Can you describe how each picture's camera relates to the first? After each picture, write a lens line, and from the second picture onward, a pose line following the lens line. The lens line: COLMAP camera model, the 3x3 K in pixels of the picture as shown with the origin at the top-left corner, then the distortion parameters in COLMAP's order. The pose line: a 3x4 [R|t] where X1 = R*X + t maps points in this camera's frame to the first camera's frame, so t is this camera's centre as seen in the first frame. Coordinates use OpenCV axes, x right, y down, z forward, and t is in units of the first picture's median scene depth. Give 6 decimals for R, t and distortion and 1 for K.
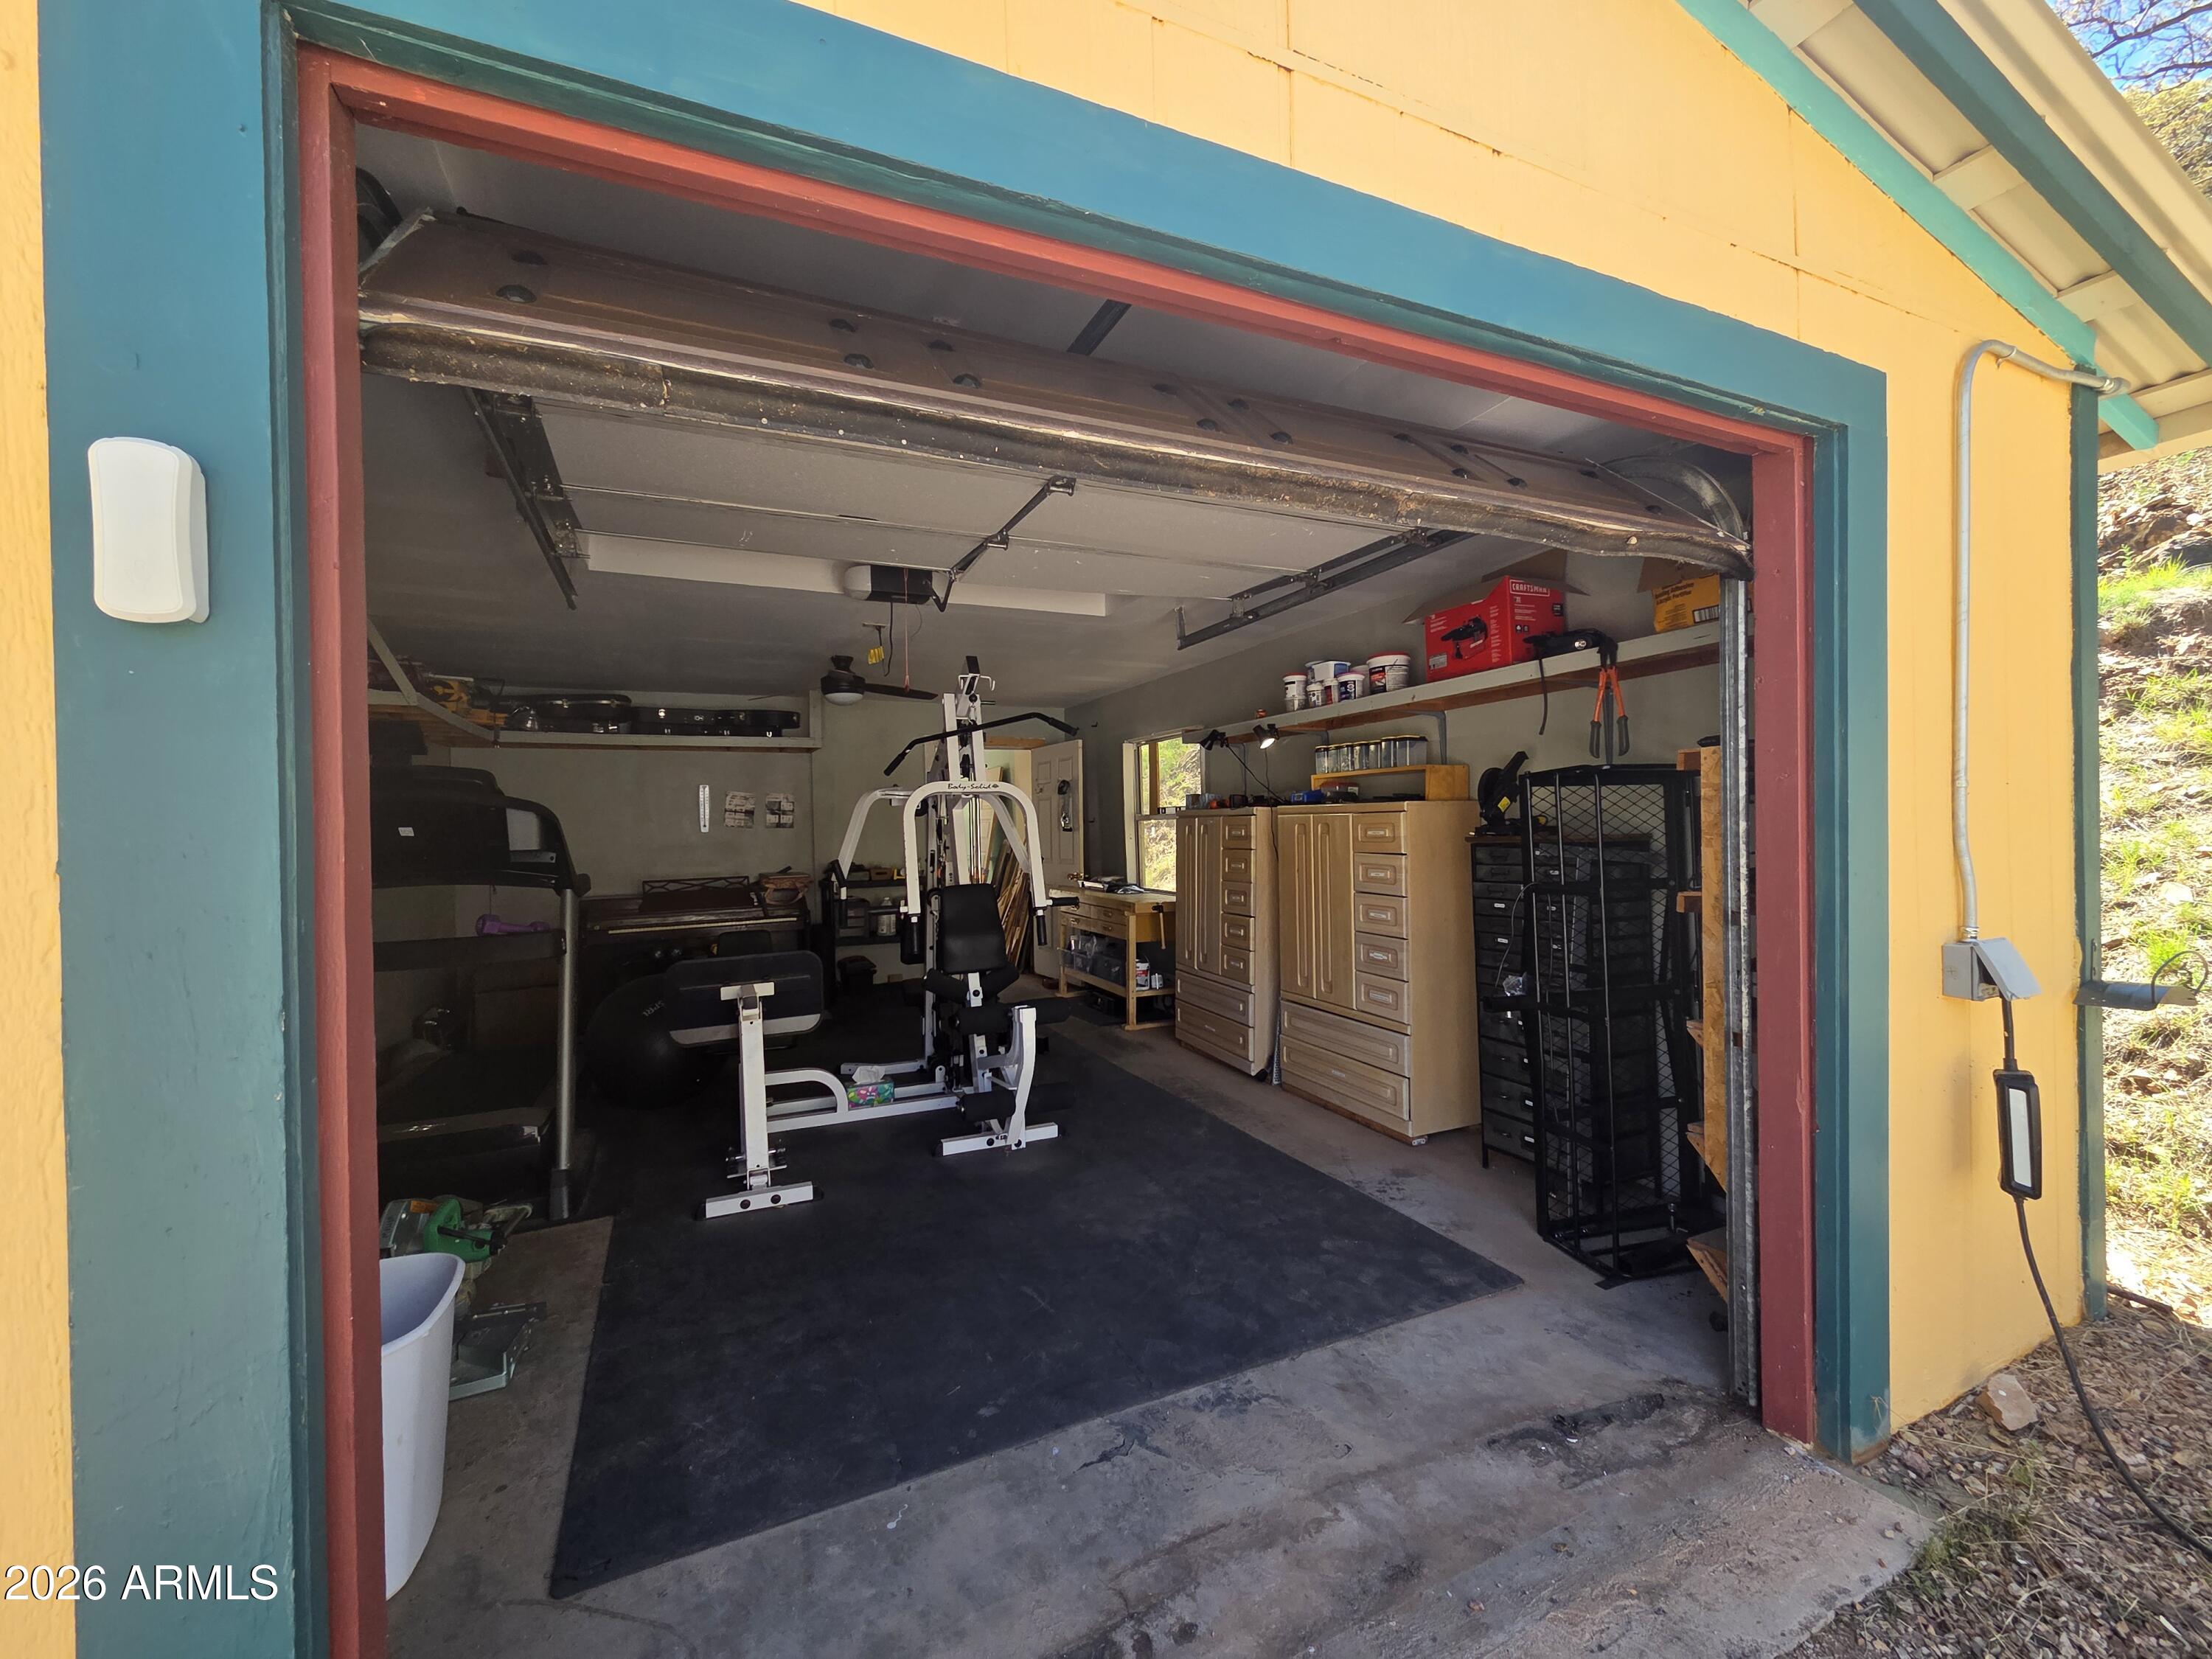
lens RADIAL K [[893.4, 0, 1102.7], [0, 893.4, 831.9], [0, 0, 1]] dist [-0.000201, -0.000032]
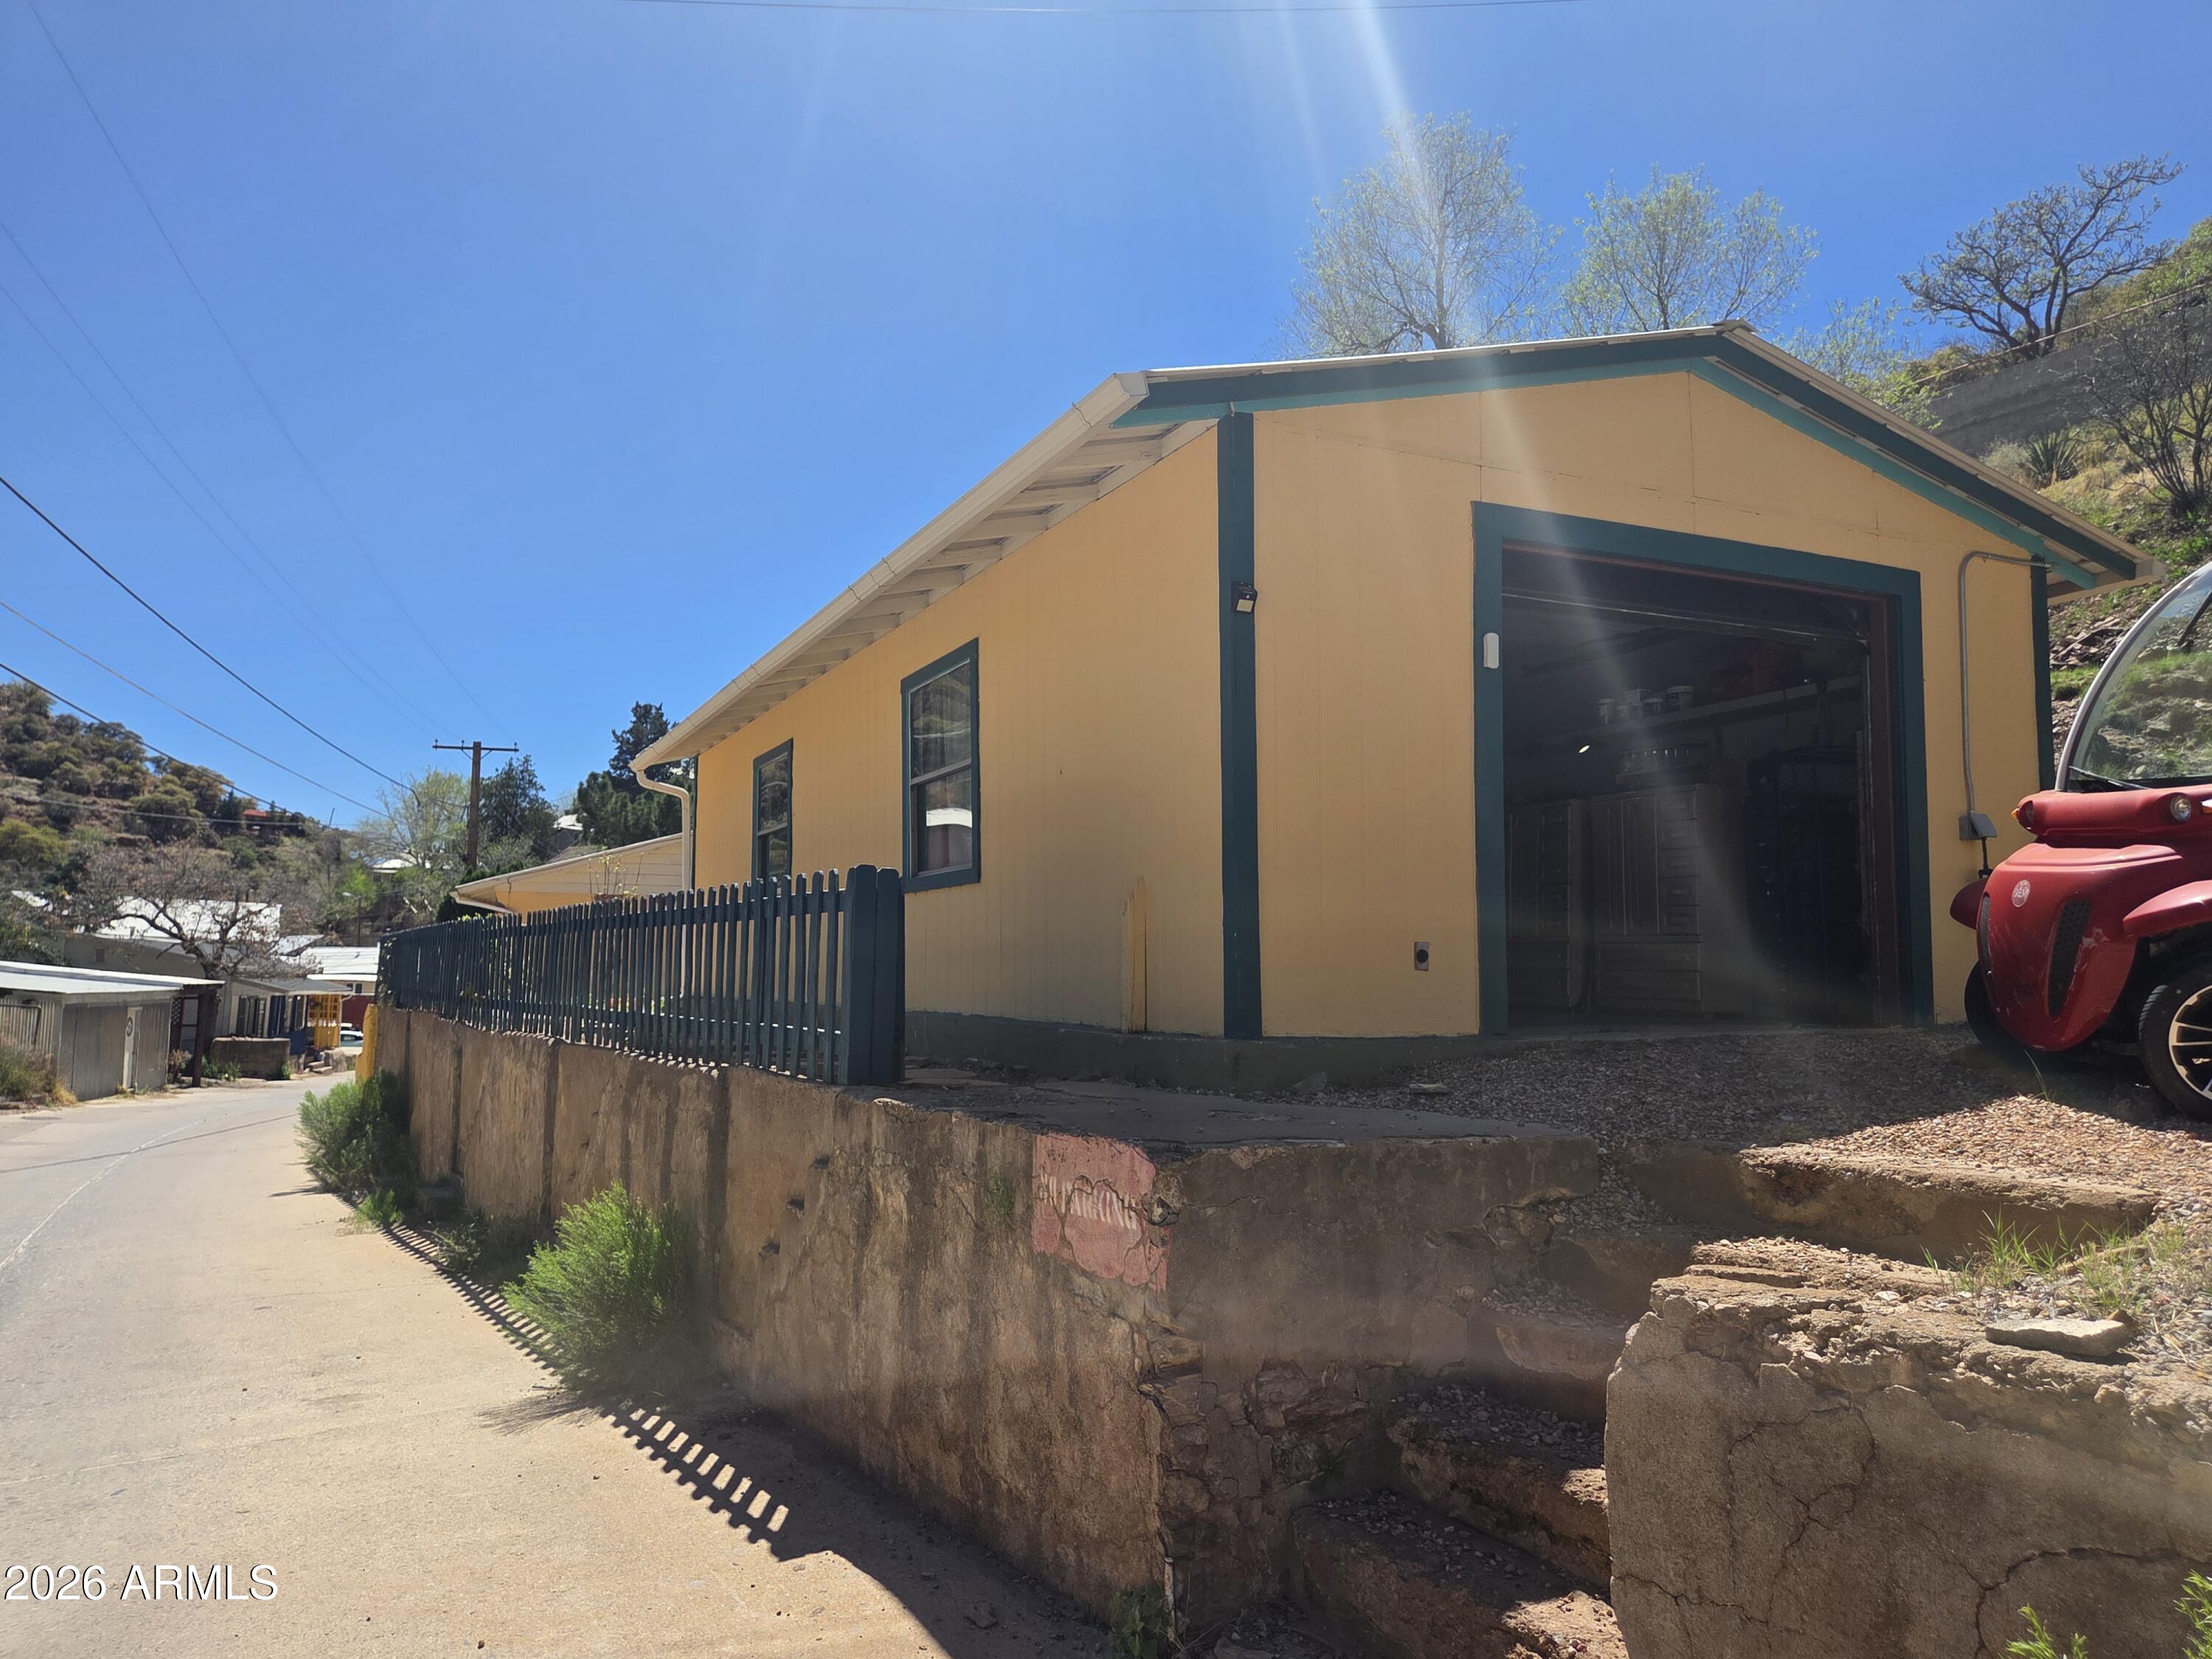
lens RADIAL K [[1496.7, 0, 1123.5], [0, 1496.7, 825.3], [0, 0, 1]] dist [0.025274, -0.008383]
pose [[0.999502, 0.028939, 0.012613, -0.765008], [-0.027570, 0.994829, -0.097754, 0.365337], [-0.015376, 0.097358, 0.995131, -1.739327]]
